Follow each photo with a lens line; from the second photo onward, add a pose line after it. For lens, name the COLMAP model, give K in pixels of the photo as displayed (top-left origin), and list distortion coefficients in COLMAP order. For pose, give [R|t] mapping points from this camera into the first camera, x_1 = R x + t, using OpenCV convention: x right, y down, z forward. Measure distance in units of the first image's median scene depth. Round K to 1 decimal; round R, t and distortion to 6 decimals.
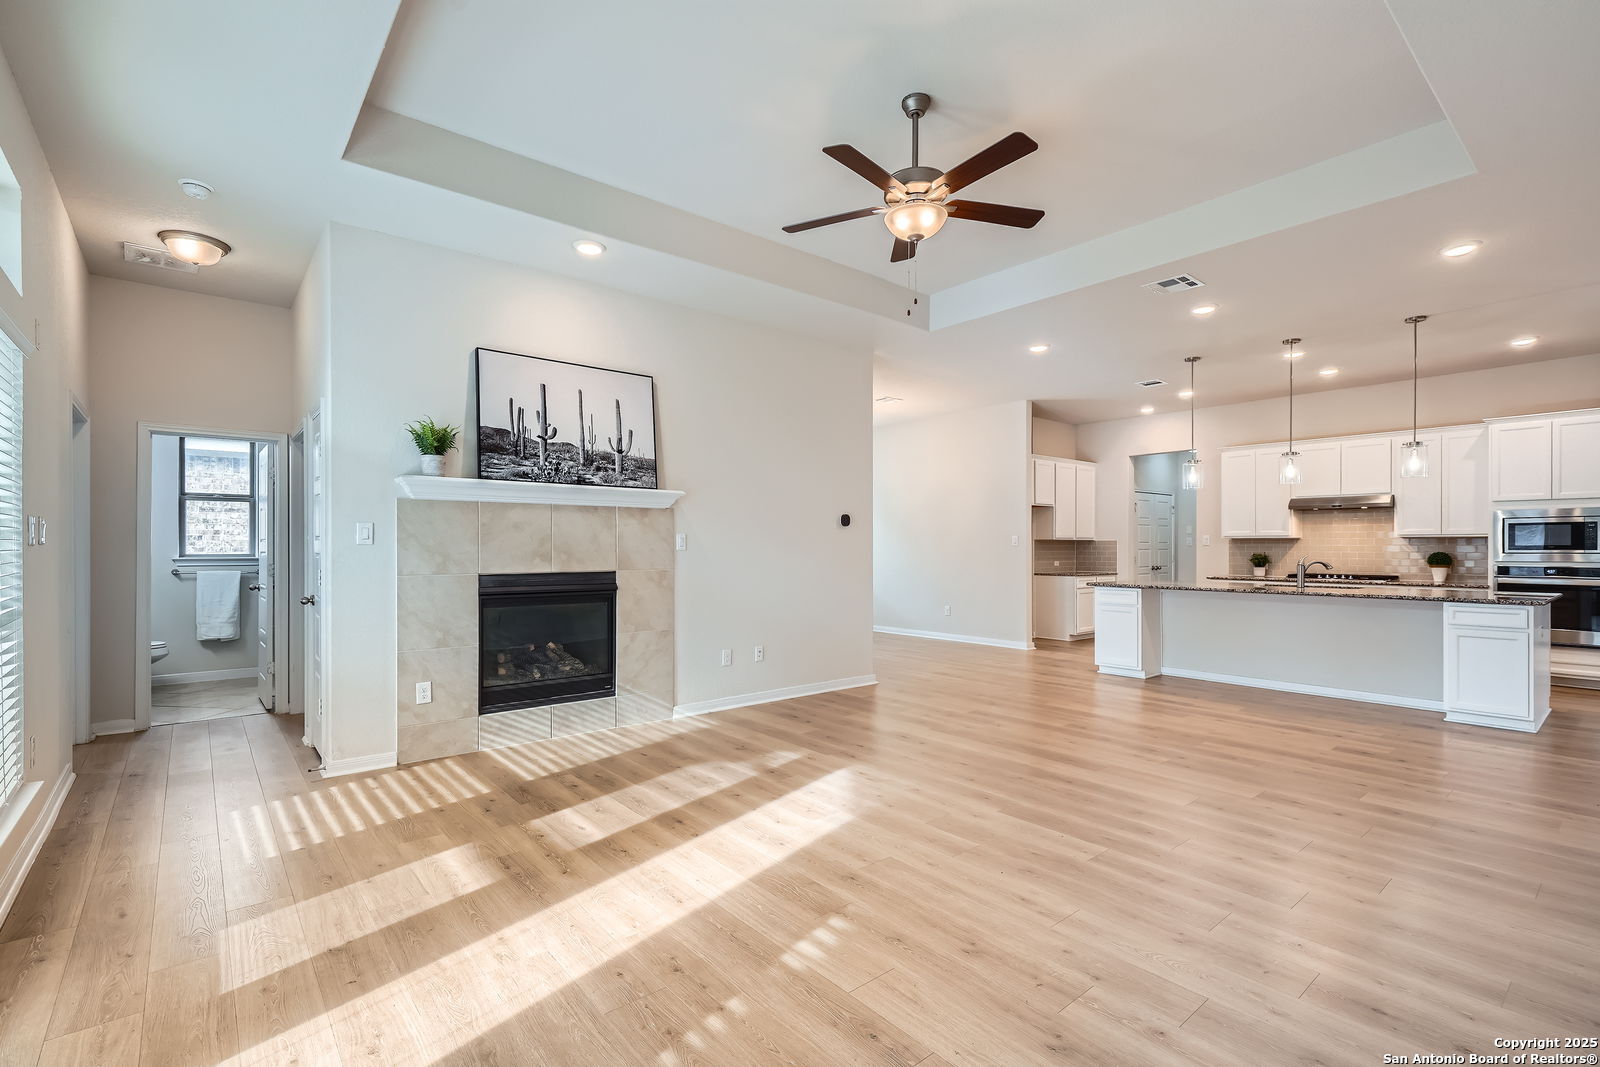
lens RADIAL K [[728.0, 0, 800.7], [0, 728.0, 549.6], [0, 0, 1]] dist [0.005041, 0.000280]
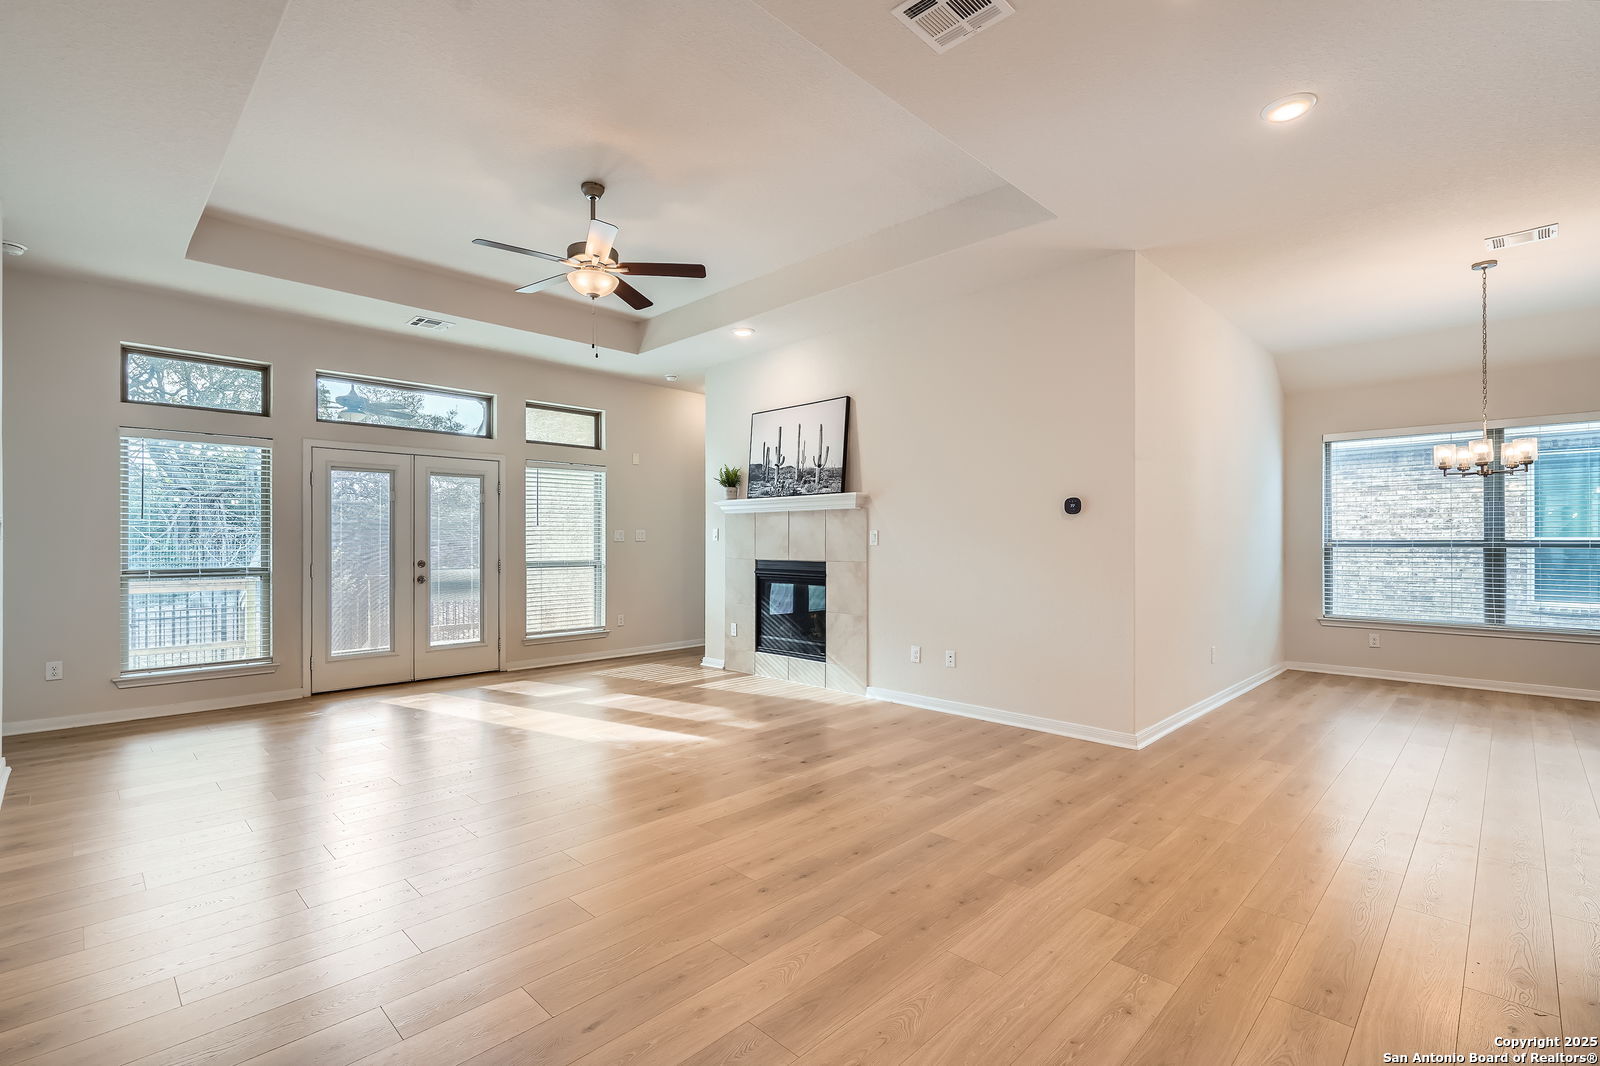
lens RADIAL K [[728.0, 0, 797.8], [0, 728.0, 534.6], [0, 0, 1]] dist [0.005041, 0.000280]
pose [[0.092589, -0.009970, -0.995654, 0.724204], [-0.002885, 0.999943, -0.010281, -0.002700], [0.995700, 0.003824, 0.092555, 0.620922]]
